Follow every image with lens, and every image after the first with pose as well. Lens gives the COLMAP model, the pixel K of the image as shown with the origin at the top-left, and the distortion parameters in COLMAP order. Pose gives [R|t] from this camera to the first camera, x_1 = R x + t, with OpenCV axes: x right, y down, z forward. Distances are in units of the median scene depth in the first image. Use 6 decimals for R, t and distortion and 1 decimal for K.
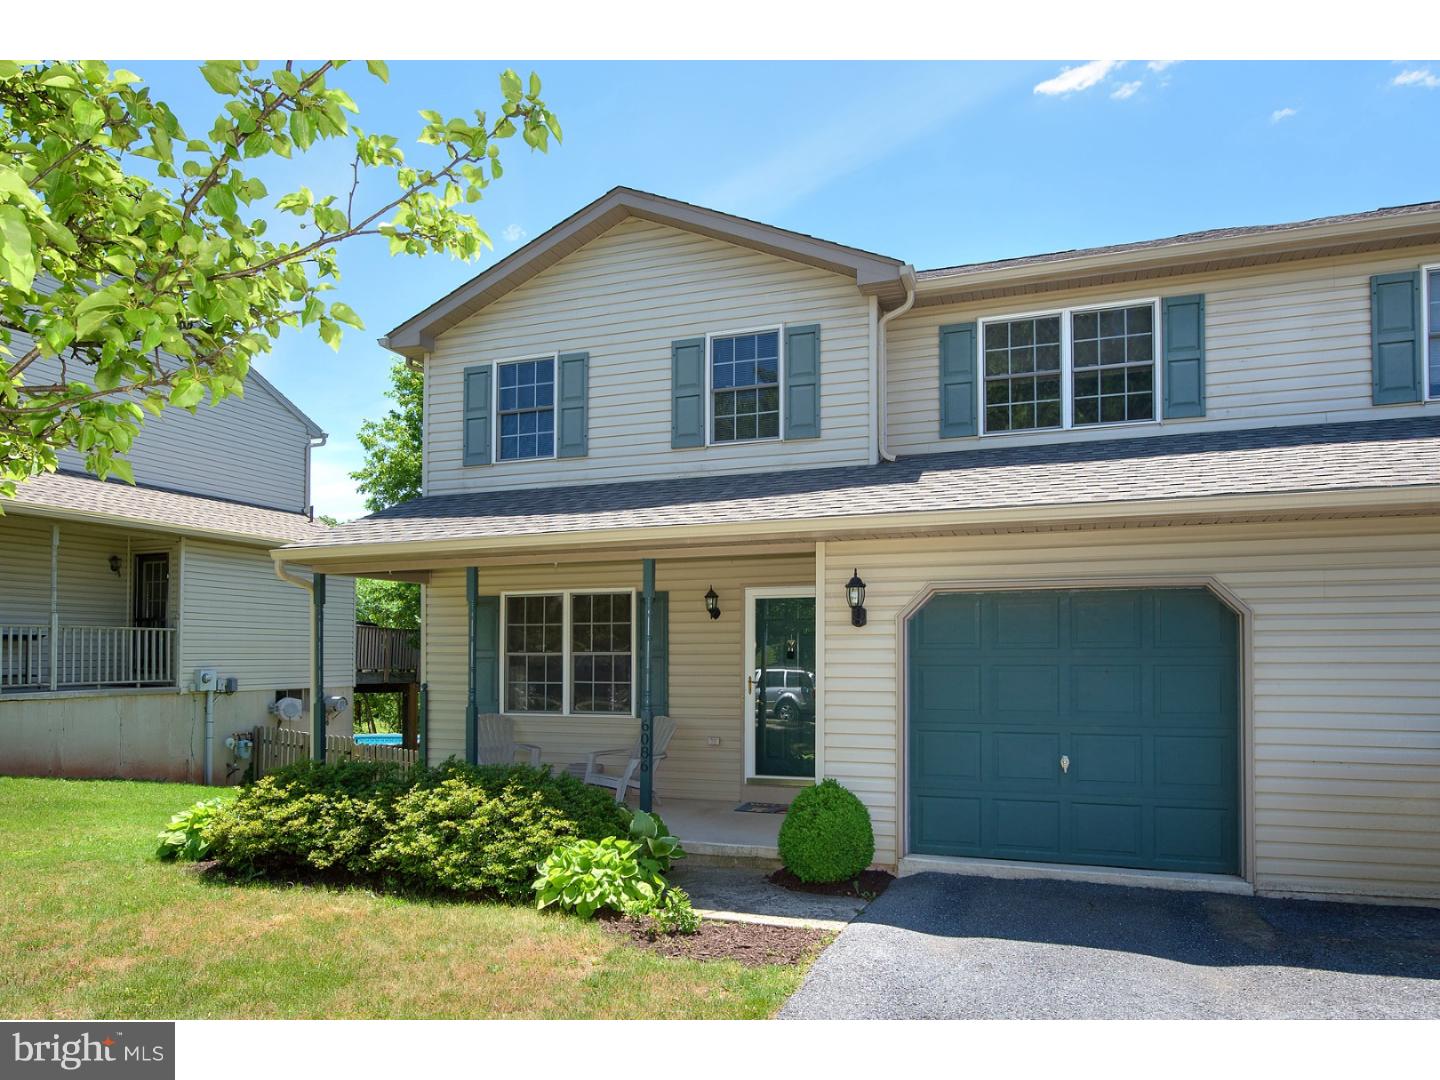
lens RADIAL K [[980.6, 0, 759.1], [0, 980.6, 641.3], [0, 0, 1]] dist [-0.011744, 0.003709]
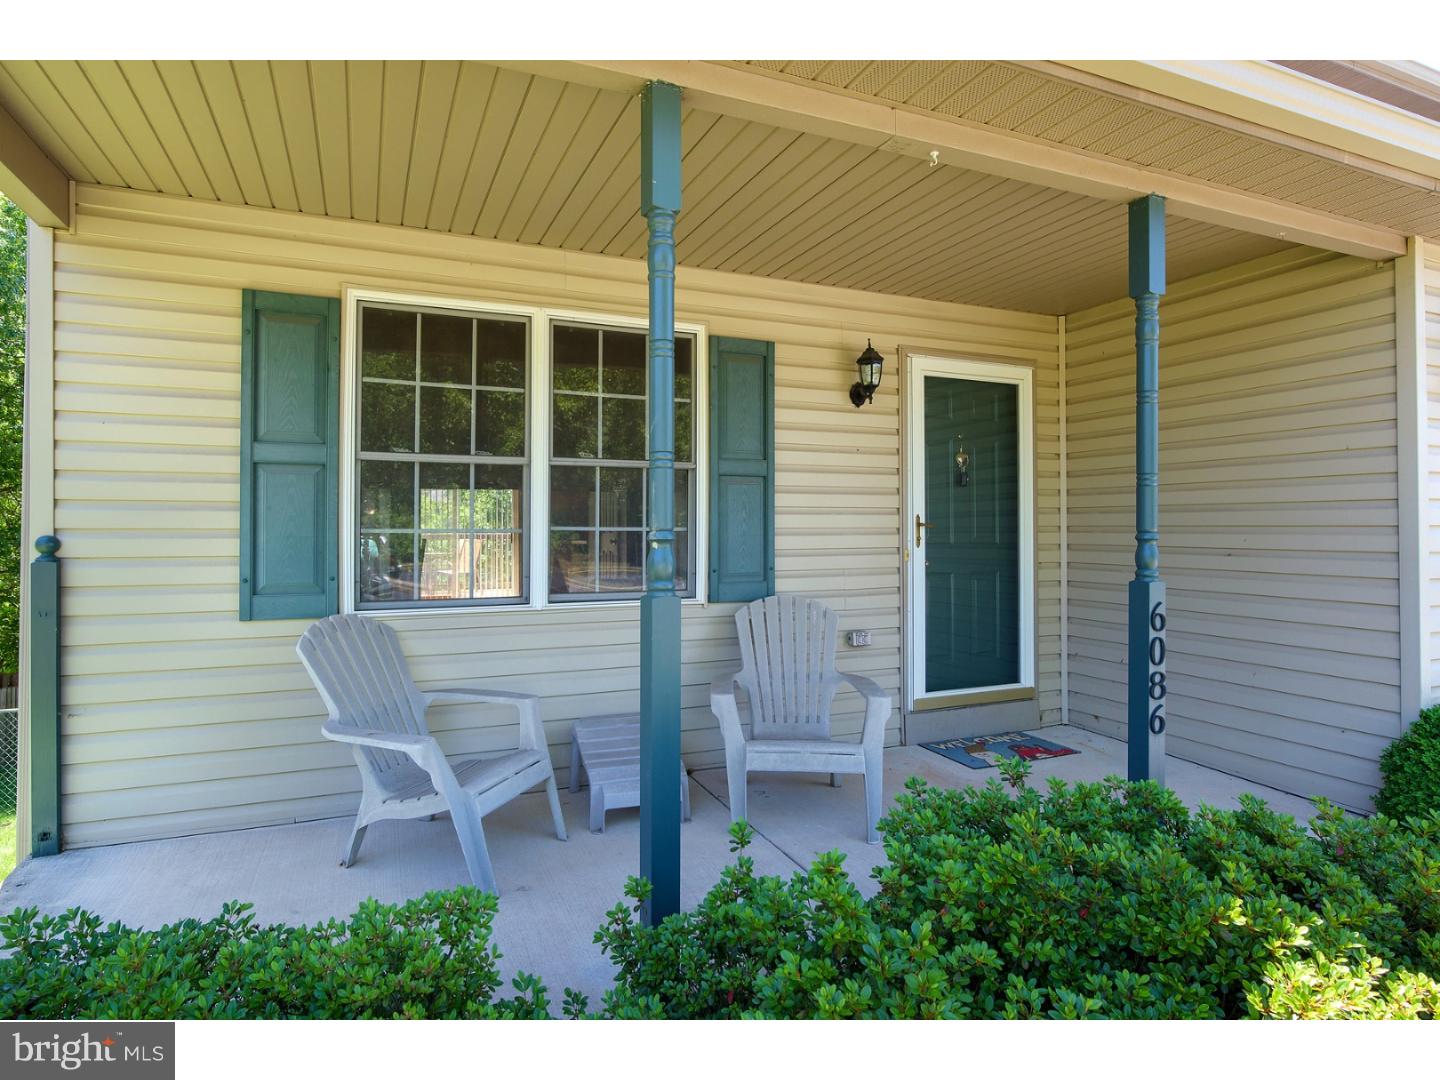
lens RADIAL K [[784.8, 0, 691.3], [0, 784.8, 526.2], [0, 0, 1]] dist [-0.005841, -0.001270]
pose [[0.749414, 0.005013, 0.662083, -0.404371], [-0.008888, 0.999957, 0.002489, 0.043062], [-0.662042, -0.007750, 0.749426, 0.766128]]
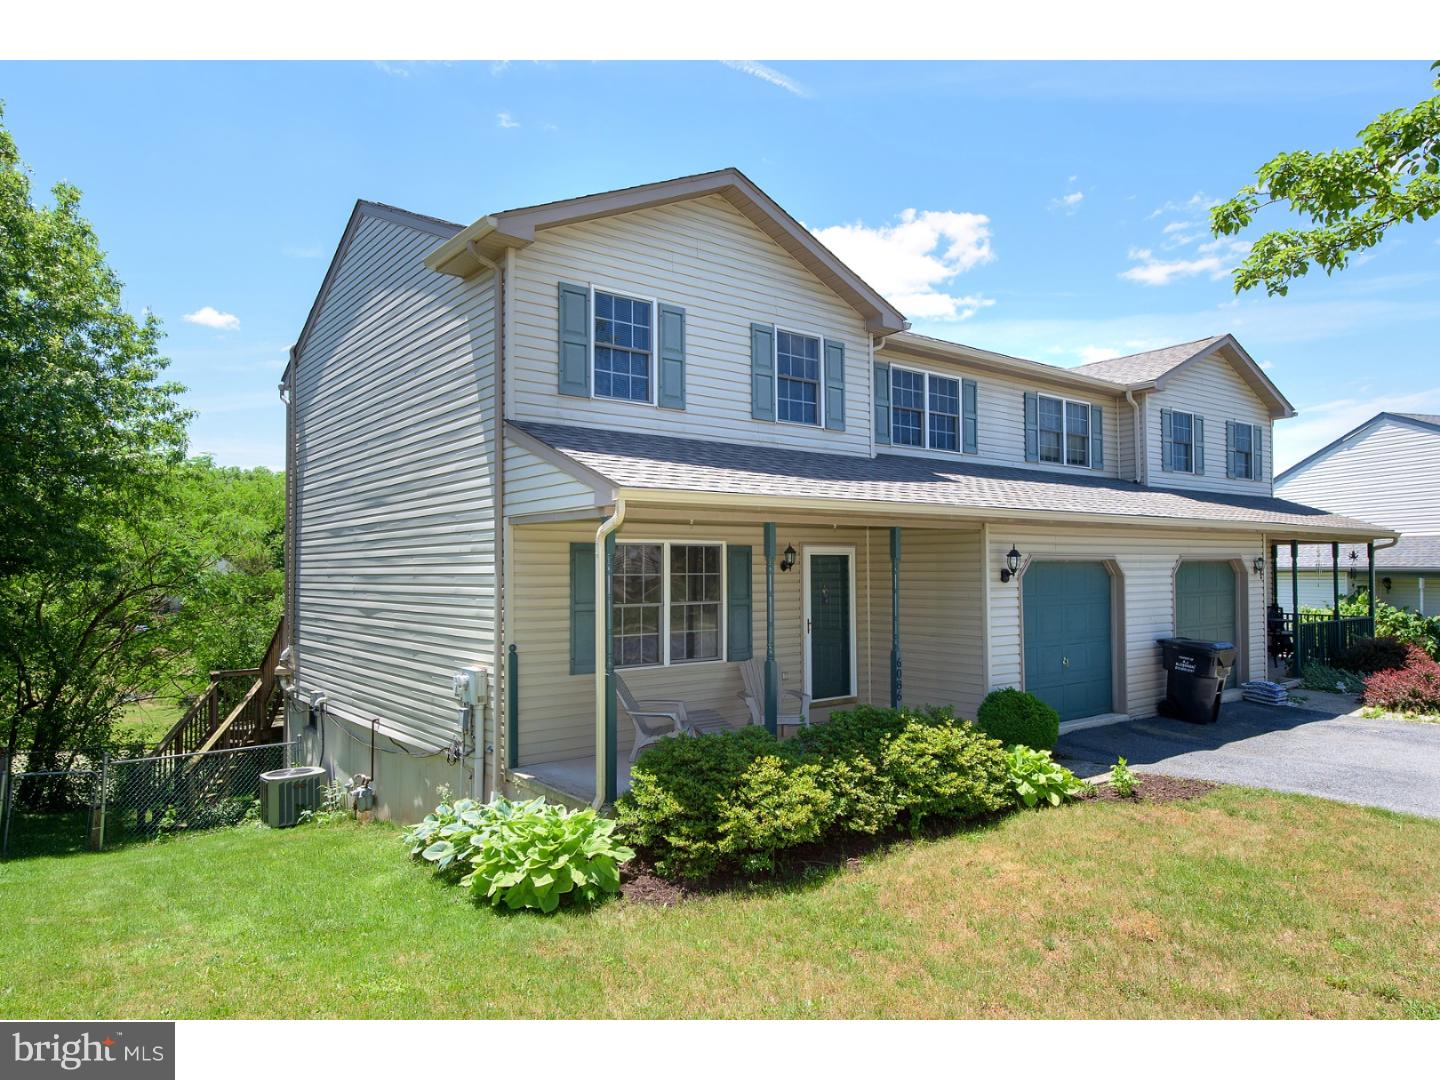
lens RADIAL K [[901.8, 0, 720.5], [0, 901.8, 545.6], [0, 0, 1]] dist [0.024871, -0.001214]
pose [[0.530256, 0.025670, 0.847449, -1.030281], [-0.007346, 0.999643, -0.025684, -0.025428], [-0.847806, 0.007393, 0.530255, 0.508855]]
